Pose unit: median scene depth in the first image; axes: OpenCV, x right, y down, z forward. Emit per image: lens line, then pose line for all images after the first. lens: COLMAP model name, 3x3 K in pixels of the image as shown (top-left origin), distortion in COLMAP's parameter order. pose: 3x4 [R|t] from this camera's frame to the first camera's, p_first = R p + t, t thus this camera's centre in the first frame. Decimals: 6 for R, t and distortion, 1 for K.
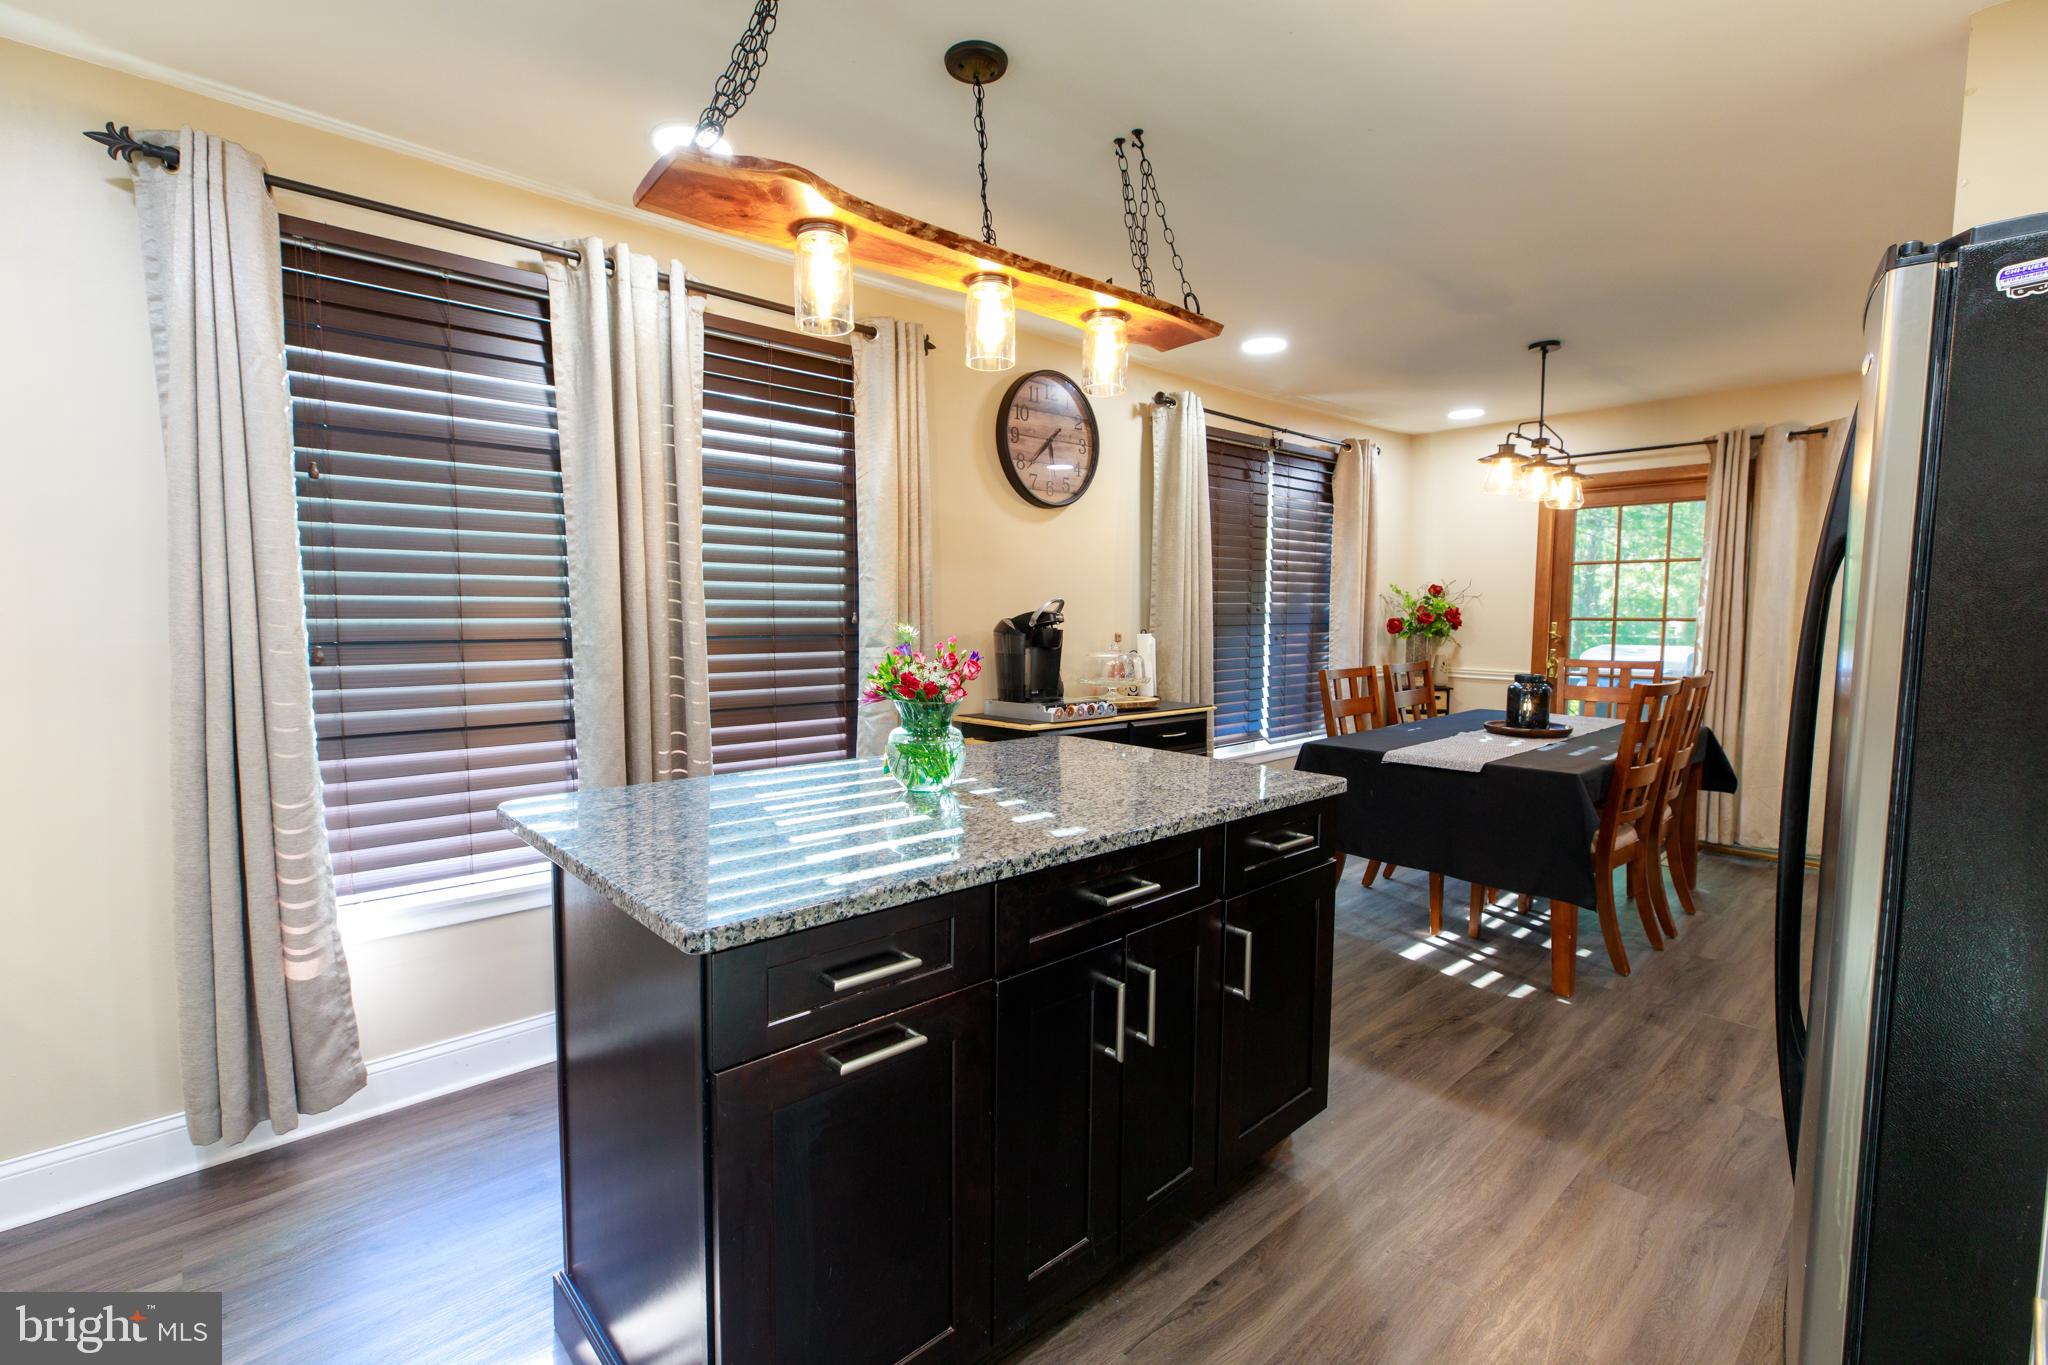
lens RADIAL K [[909.5, 0, 1028.8], [0, 909.5, 681.8], [0, 0, 1]] dist [-0.000144, -0.000661]
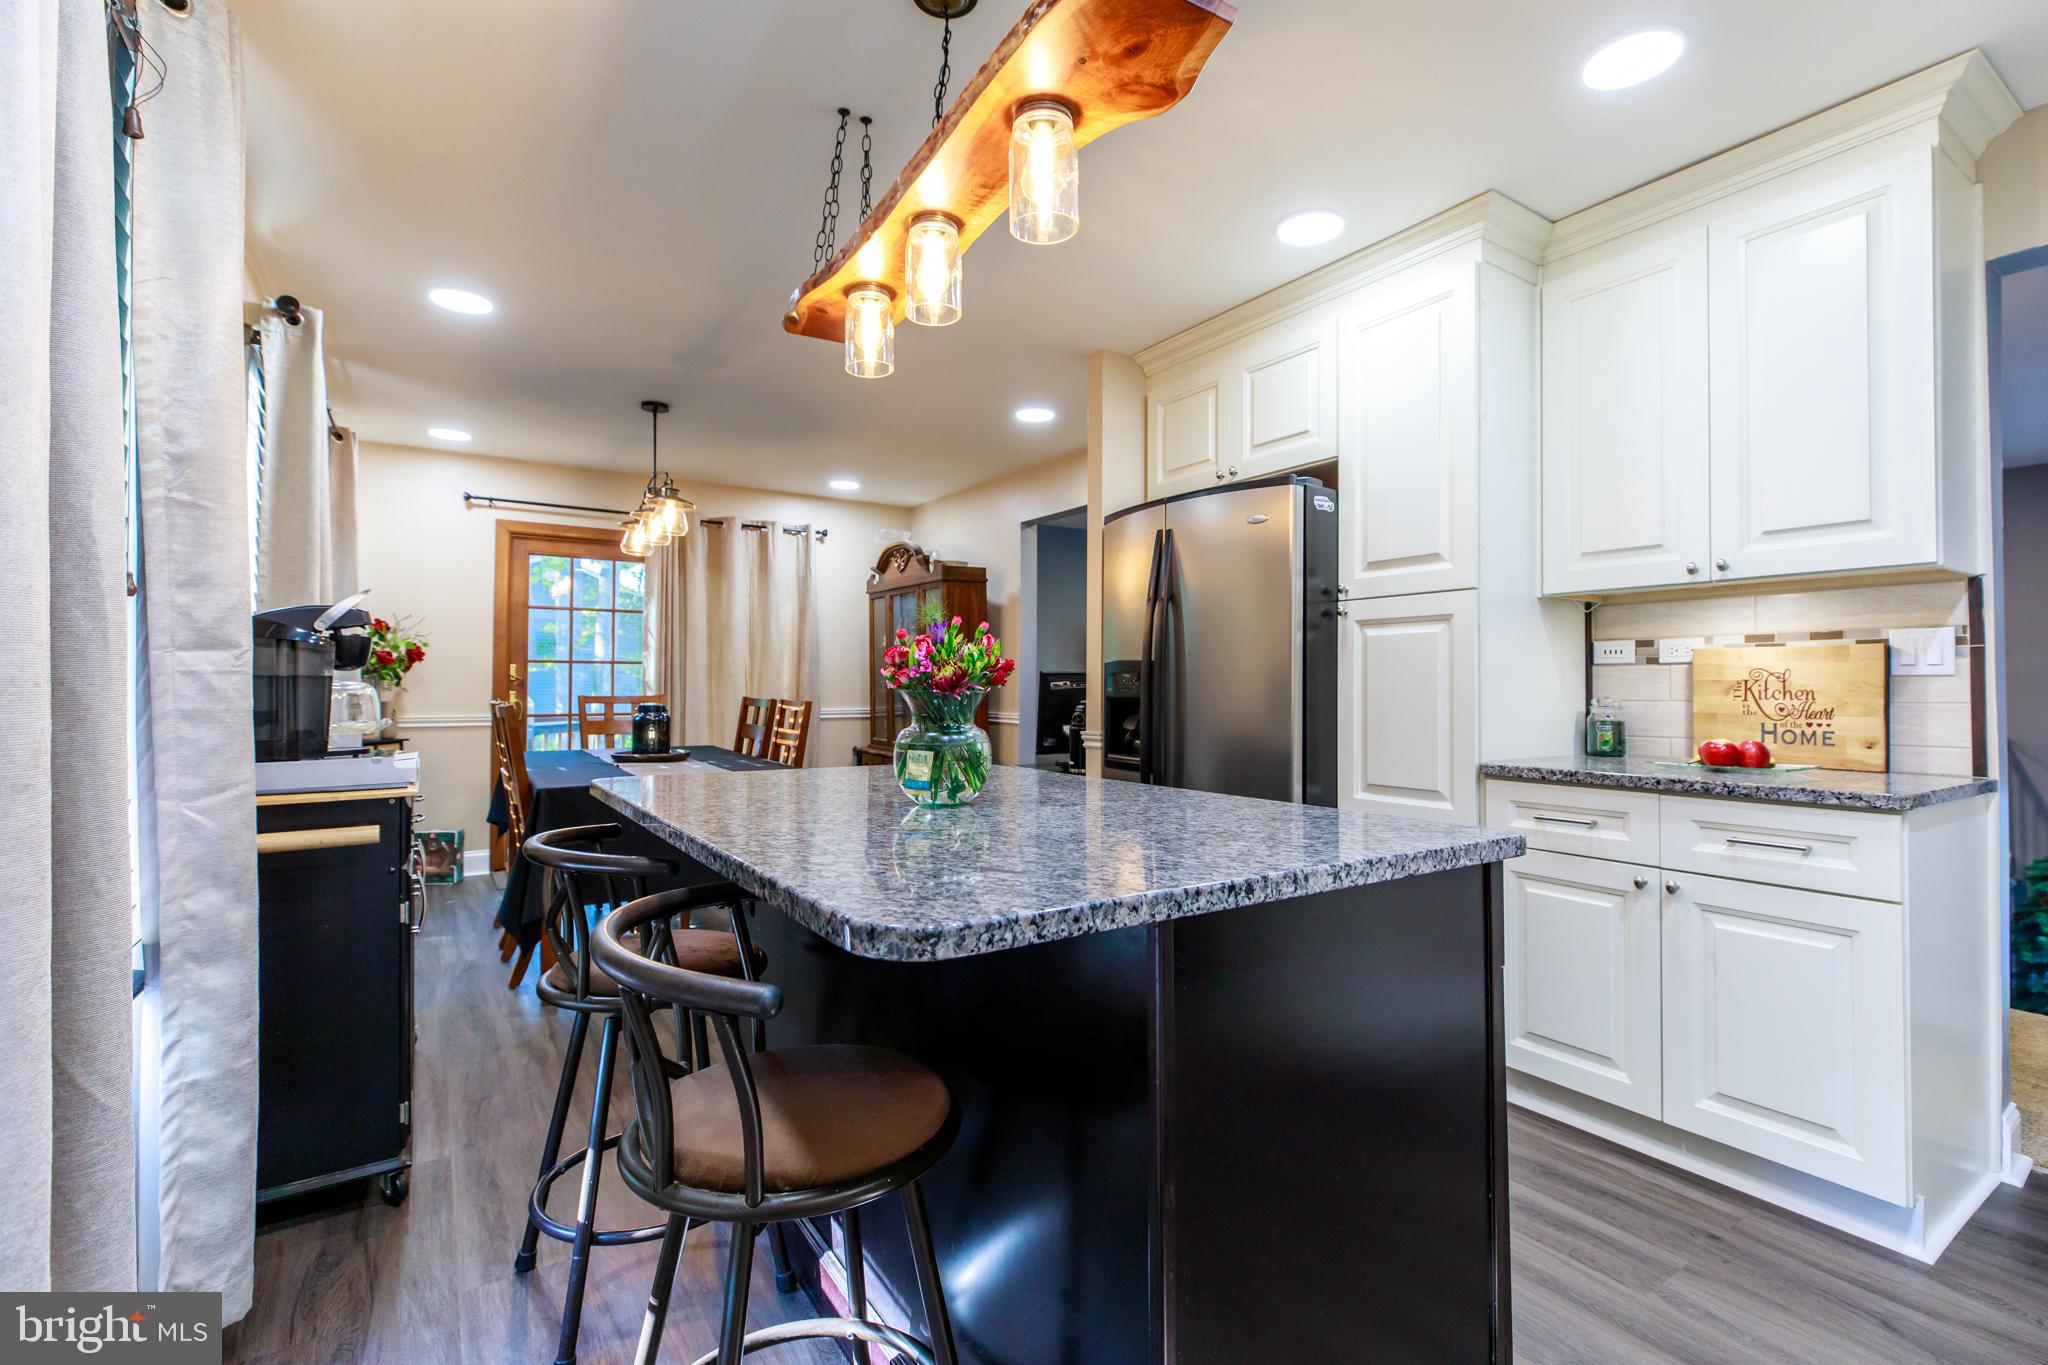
lens RADIAL K [[909.5, 0, 1028.8], [0, 909.5, 681.8], [0, 0, 1]] dist [-0.000144, -0.000661]
pose [[0.150824, -0.004708, 0.988549, -0.441536], [0.075114, 0.997152, -0.006711, 0.005250], [-0.985703, 0.075266, 0.150748, 0.397244]]
